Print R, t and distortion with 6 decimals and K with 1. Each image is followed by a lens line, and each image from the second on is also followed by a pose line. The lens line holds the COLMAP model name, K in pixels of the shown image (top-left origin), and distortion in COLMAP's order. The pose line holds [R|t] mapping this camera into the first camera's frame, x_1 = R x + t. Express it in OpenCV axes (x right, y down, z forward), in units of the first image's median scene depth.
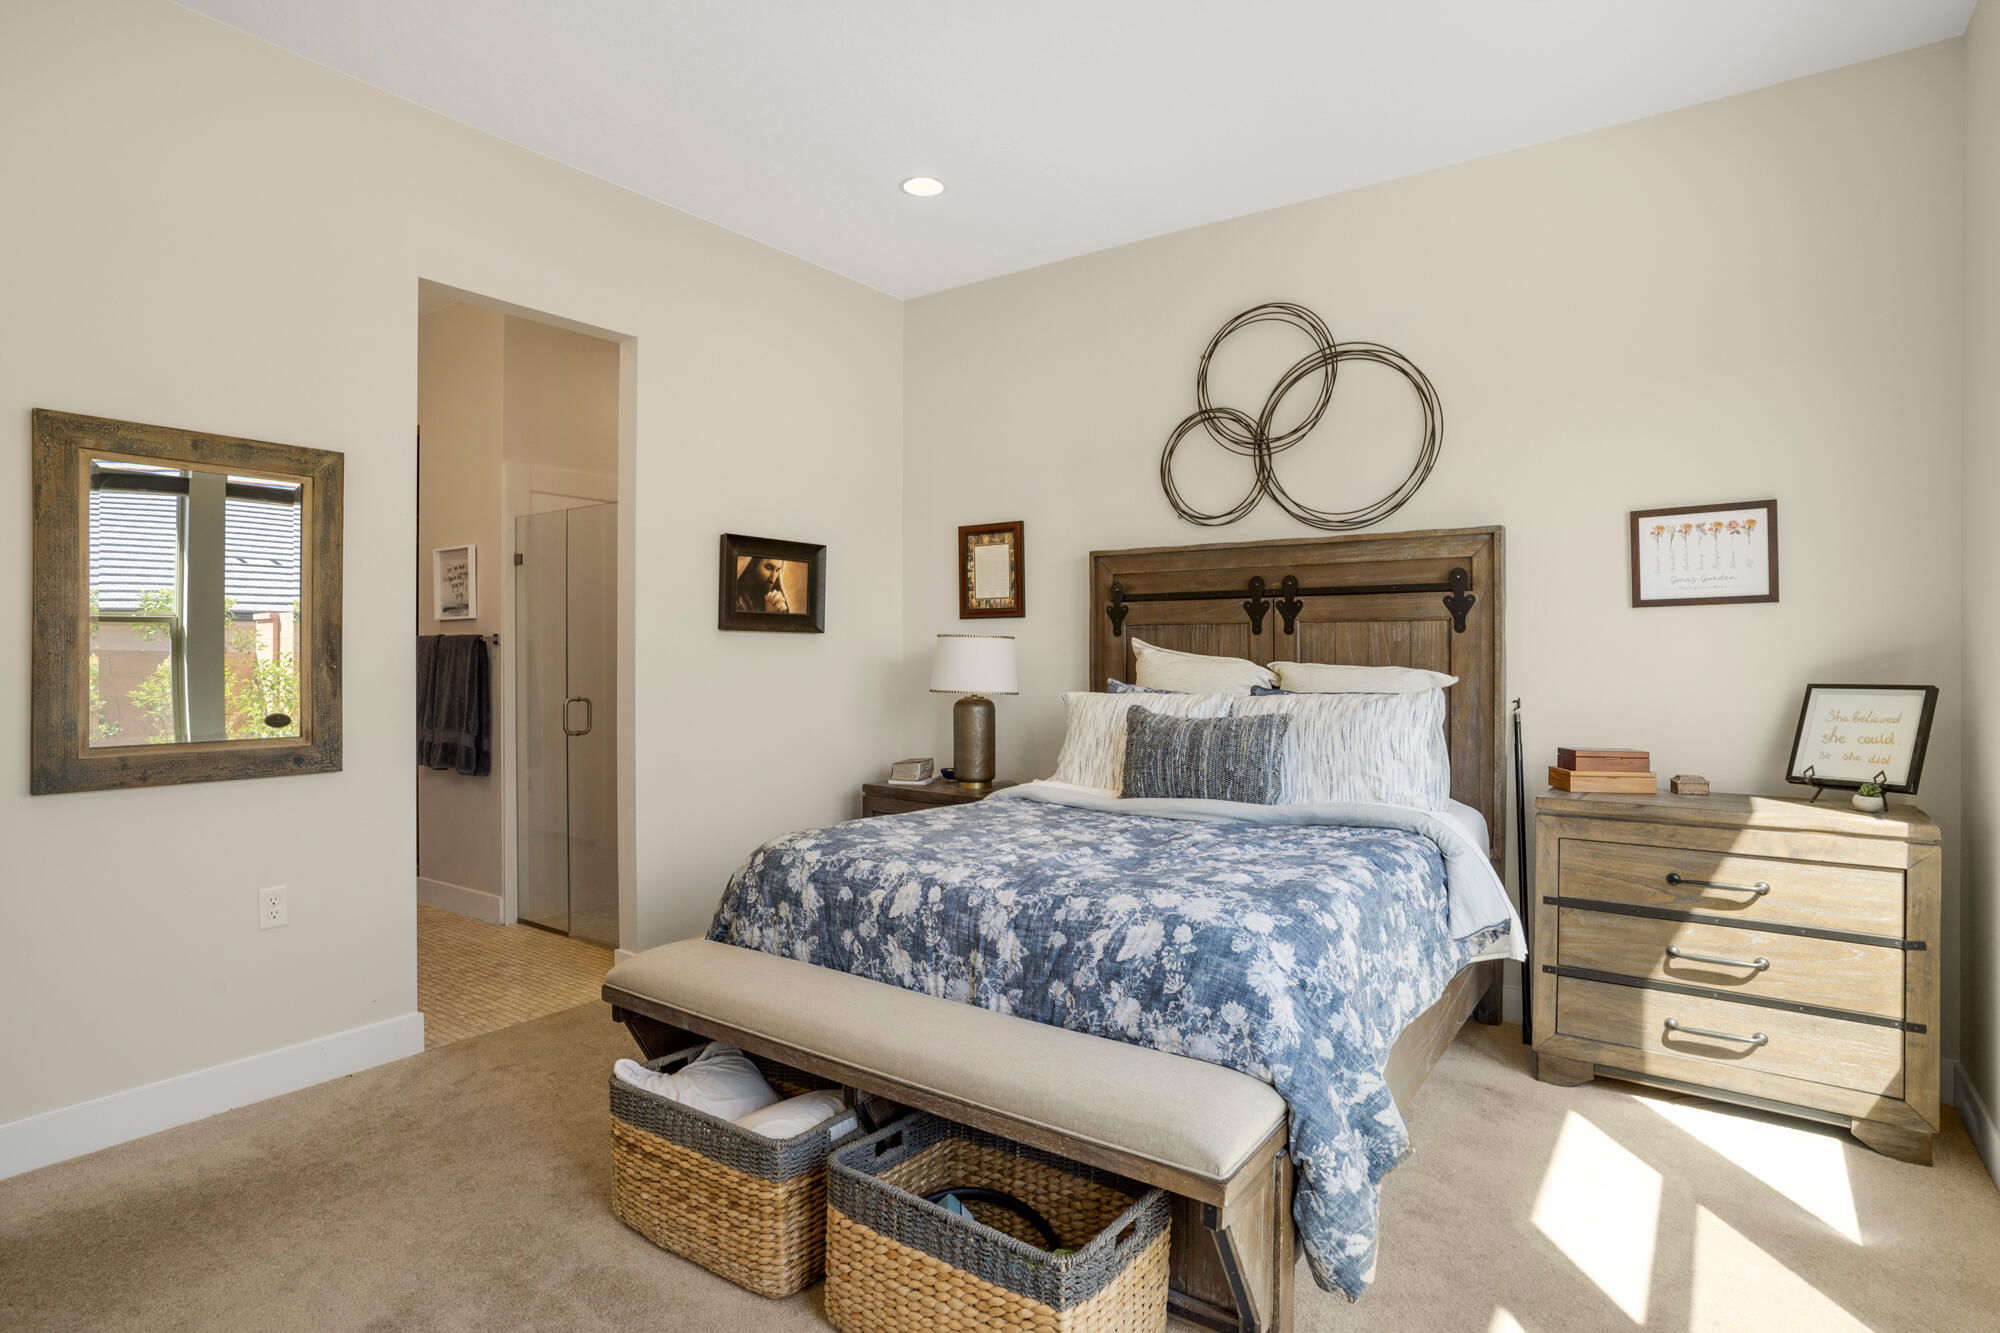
lens RADIAL K [[1073.4, 0, 1000.5], [0, 1073.4, 645.2], [0, 0, 1]] dist [-0.040304, 0.020759]
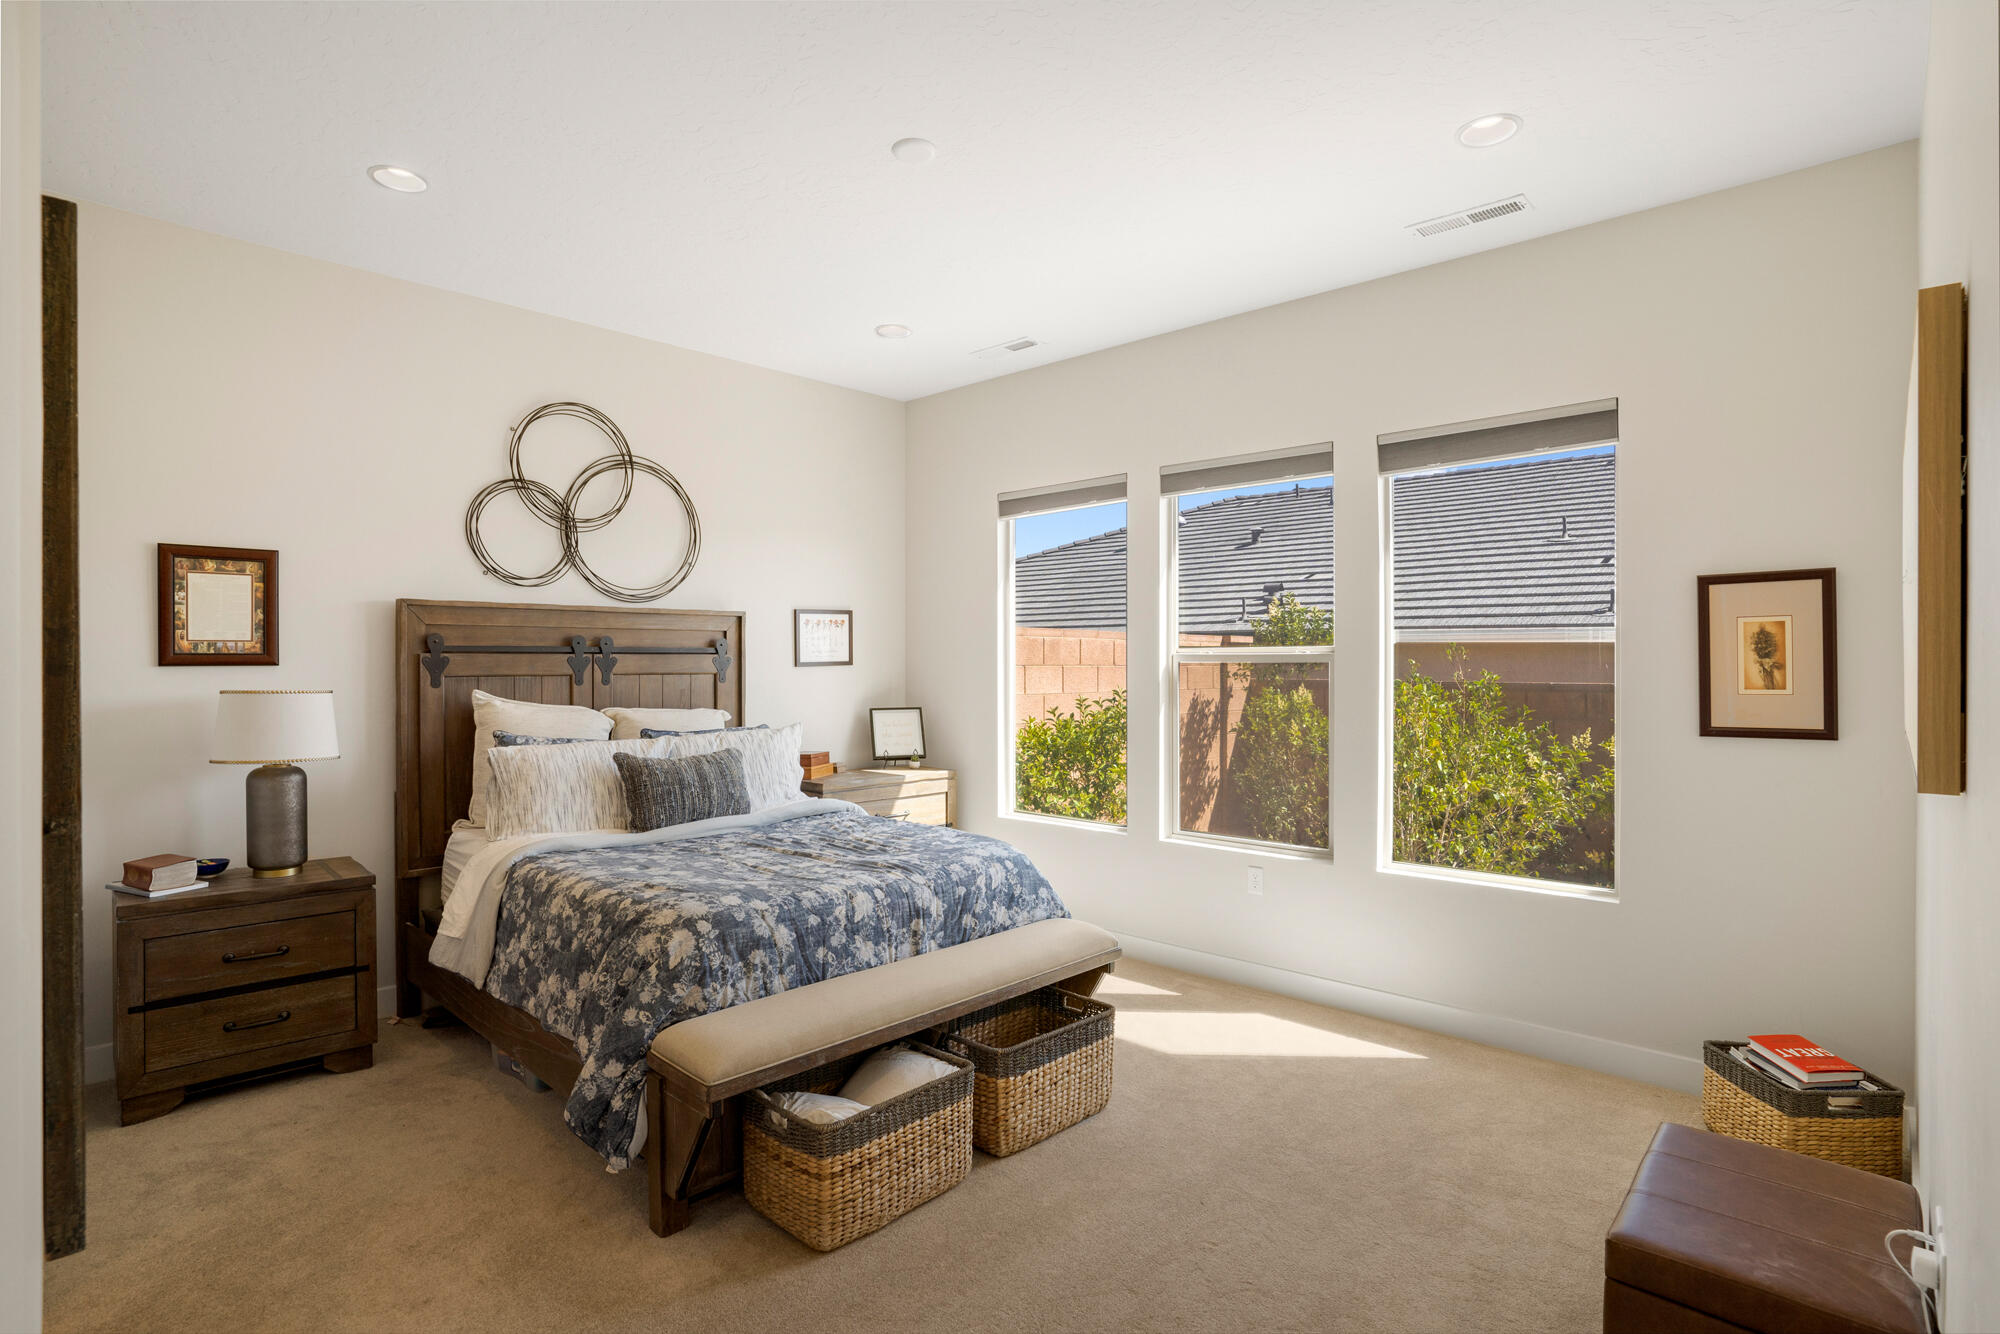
lens RADIAL K [[1004.1, 0, 1000.6], [0, 1004.1, 660.6], [0, 0, 1]] dist [-0.064296, 0.028448]
pose [[0.122183, -0.000762, 0.992507, -0.893219], [-0.009482, 0.999953, 0.001935, -0.049315], [-0.992462, -0.009647, 0.122170, 0.463784]]
